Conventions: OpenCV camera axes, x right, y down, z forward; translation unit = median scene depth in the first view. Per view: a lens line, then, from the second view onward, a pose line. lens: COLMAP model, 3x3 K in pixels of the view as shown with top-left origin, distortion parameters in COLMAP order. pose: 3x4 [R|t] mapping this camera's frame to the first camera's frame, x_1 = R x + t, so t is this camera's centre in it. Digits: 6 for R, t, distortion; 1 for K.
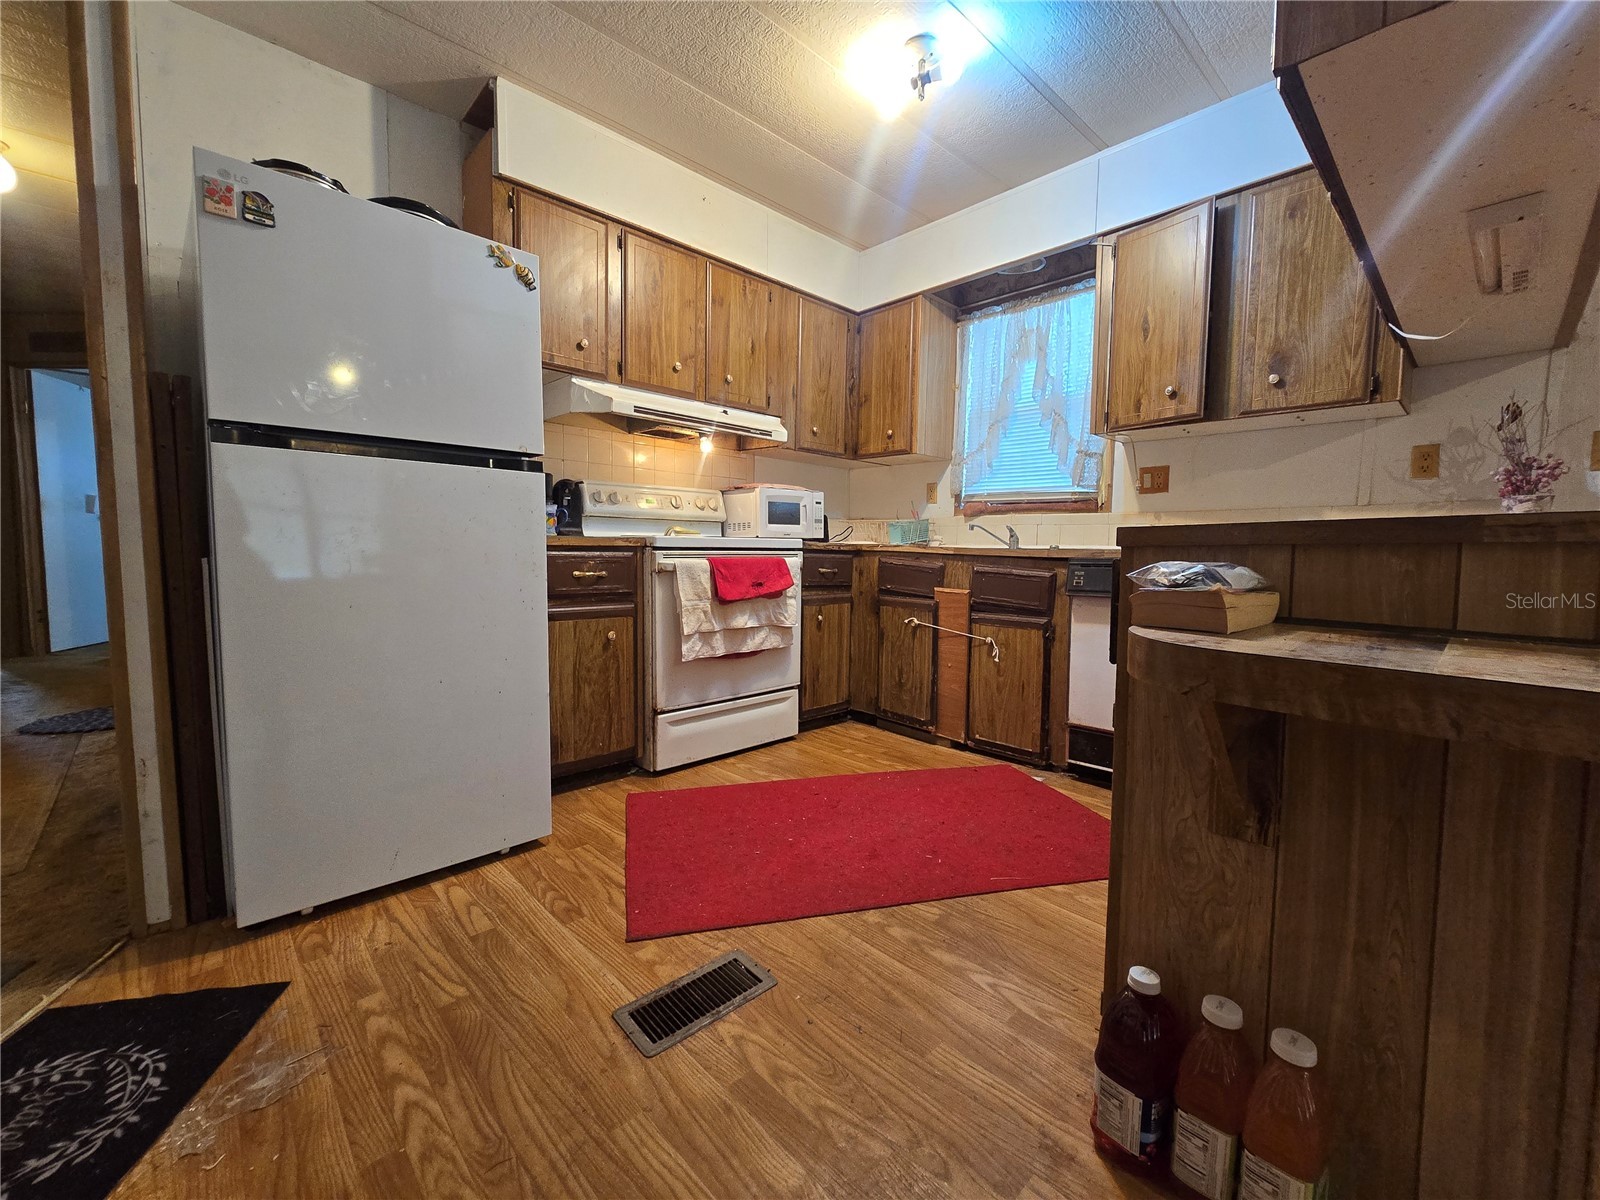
lens RADIAL K [[656.0, 0, 794.3], [0, 656.0, 604.4], [0, 0, 1]] dist [-0.010319, 0.002615]
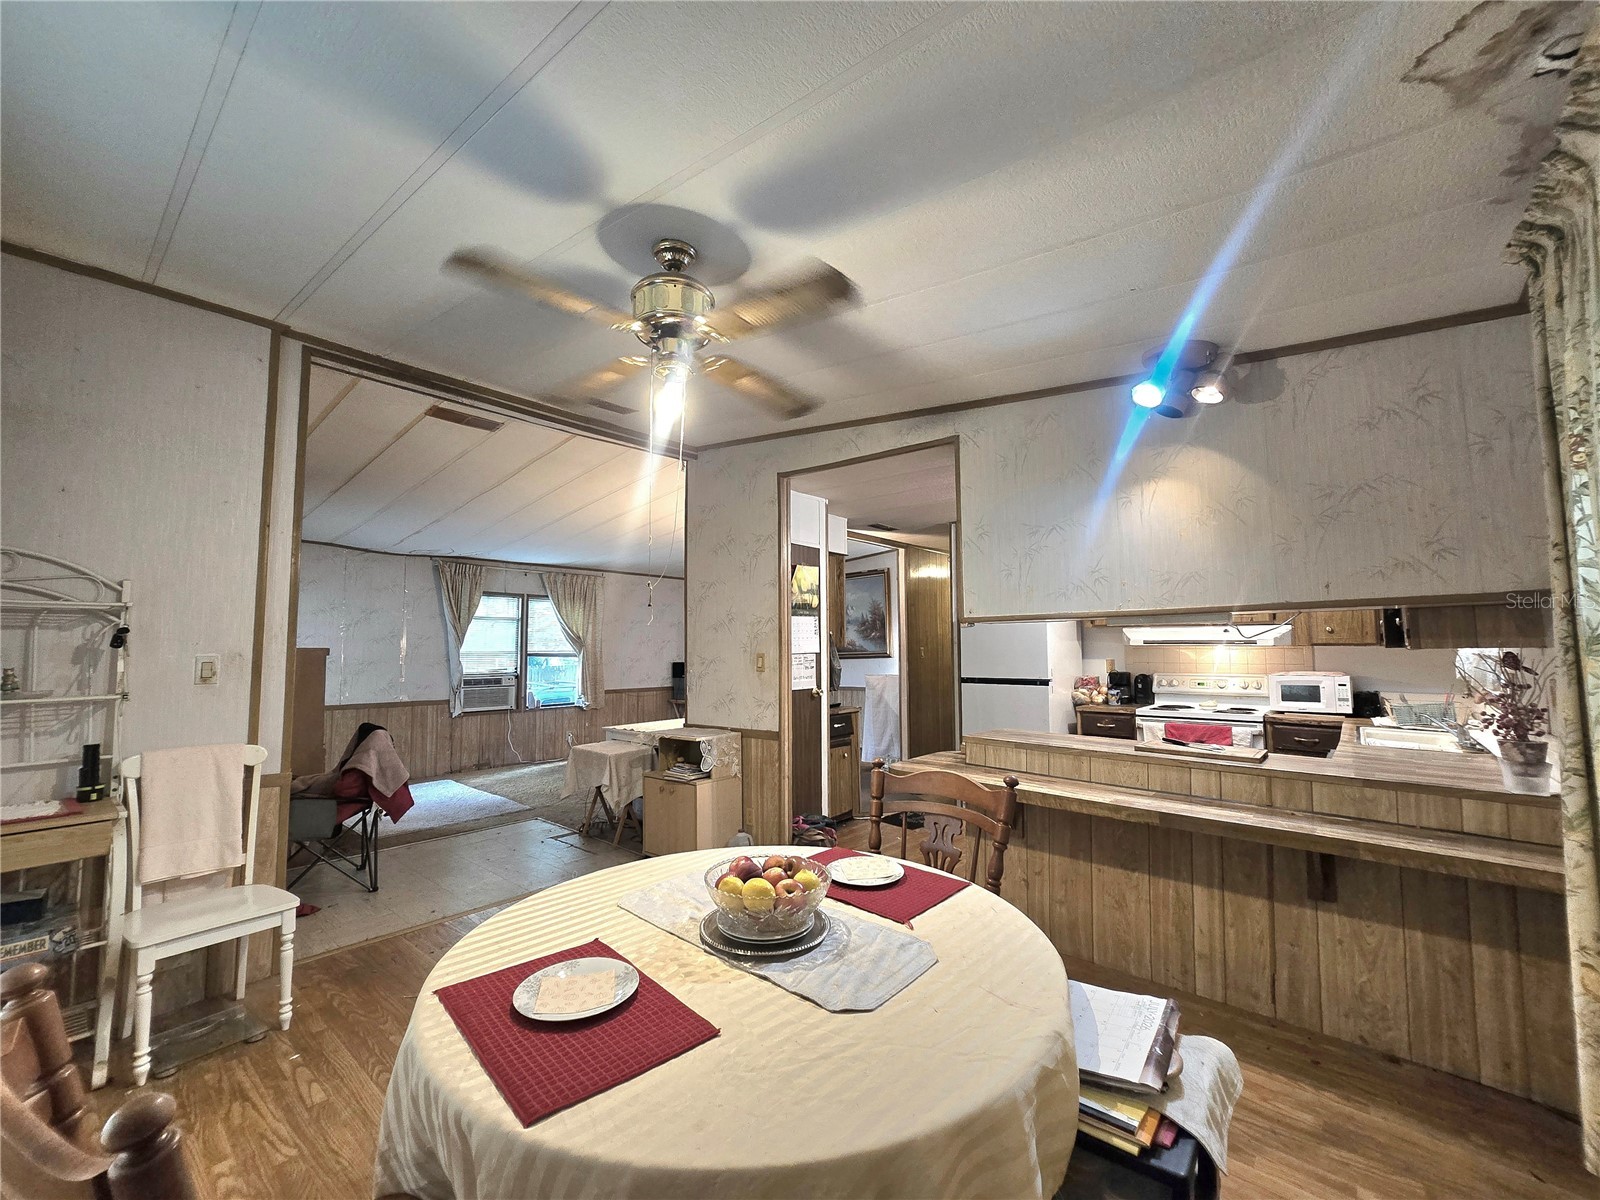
lens RADIAL K [[656.0, 0, 787.2], [0, 656.0, 602.1], [0, 0, 1]] dist [-0.010319, 0.002615]
pose [[0.092351, -0.083299, -0.992236, 1.502982], [-0.085592, 0.992142, -0.091257, -0.137953], [0.992041, 0.093355, 0.084496, -0.217503]]
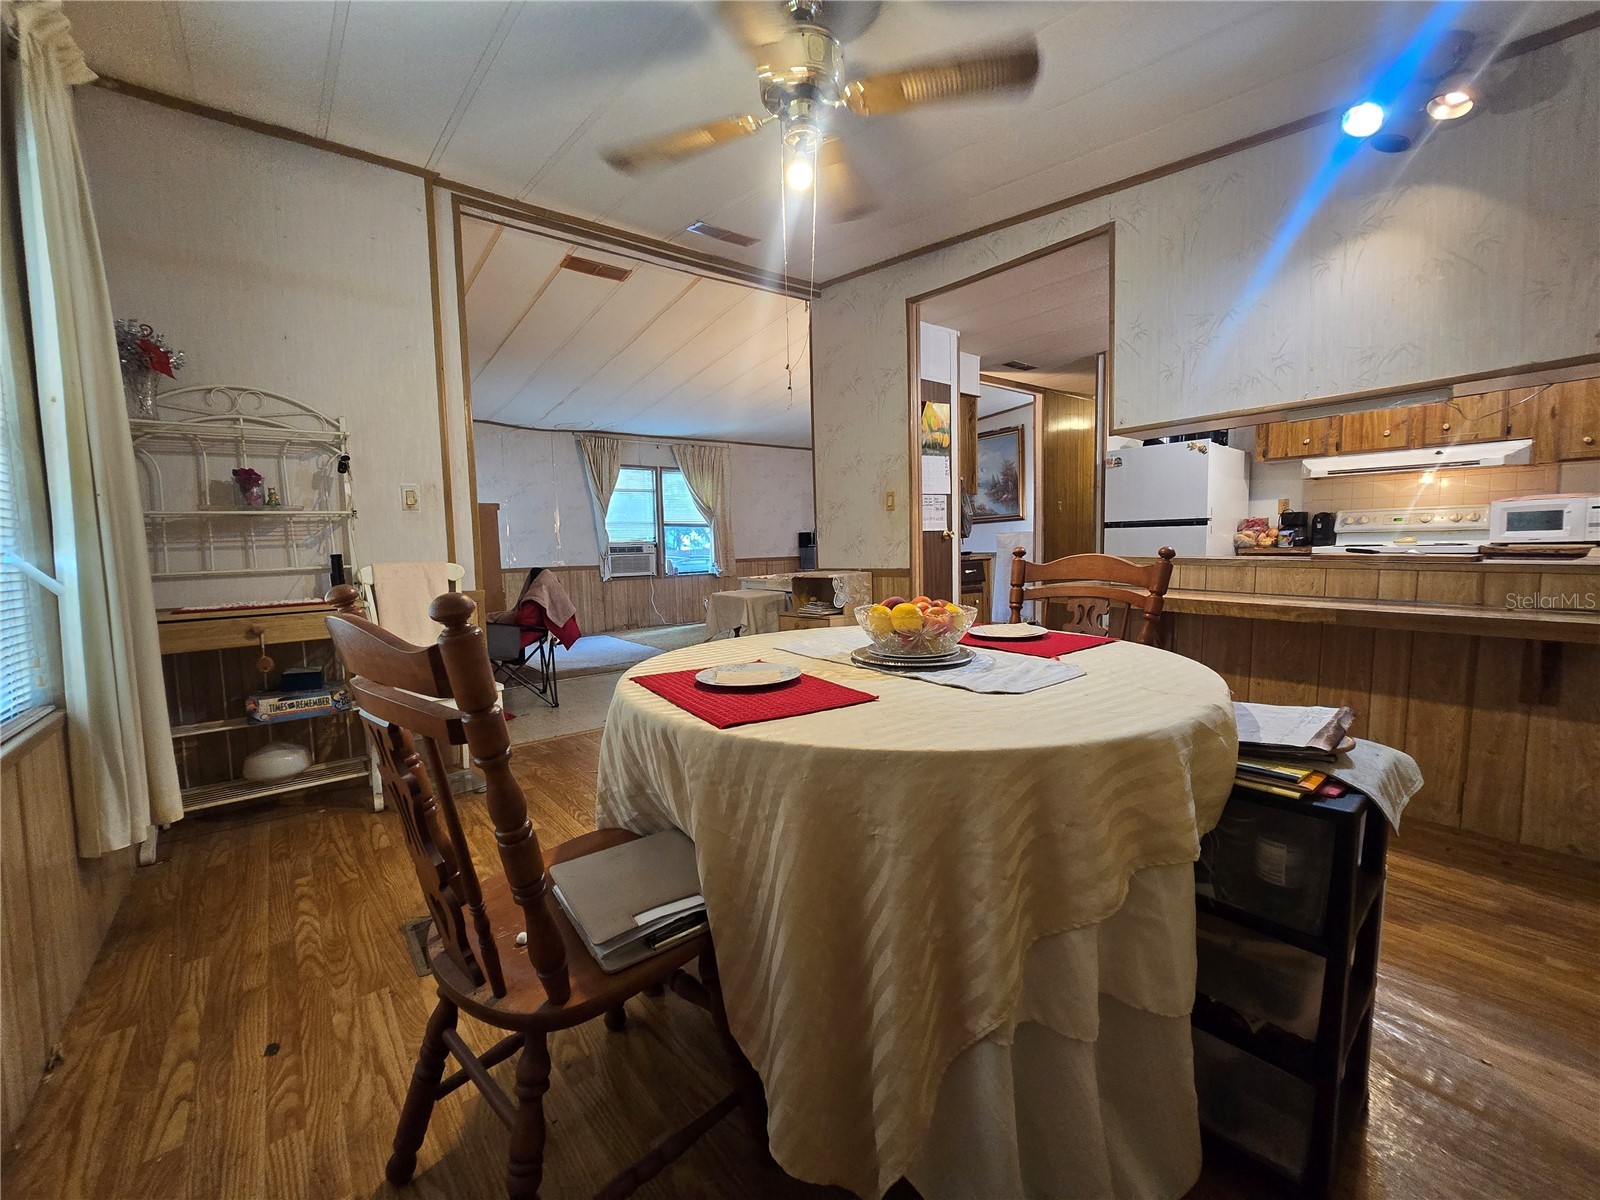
lens RADIAL K [[656.0, 0, 782.7], [0, 656.0, 595.8], [0, 0, 1]] dist [-0.010319, 0.002615]
pose [[-0.098529, 0.070373, -0.992643, 1.520661], [-0.065246, 0.994893, 0.077008, -0.013544], [0.992993, 0.072353, -0.093434, -0.227588]]
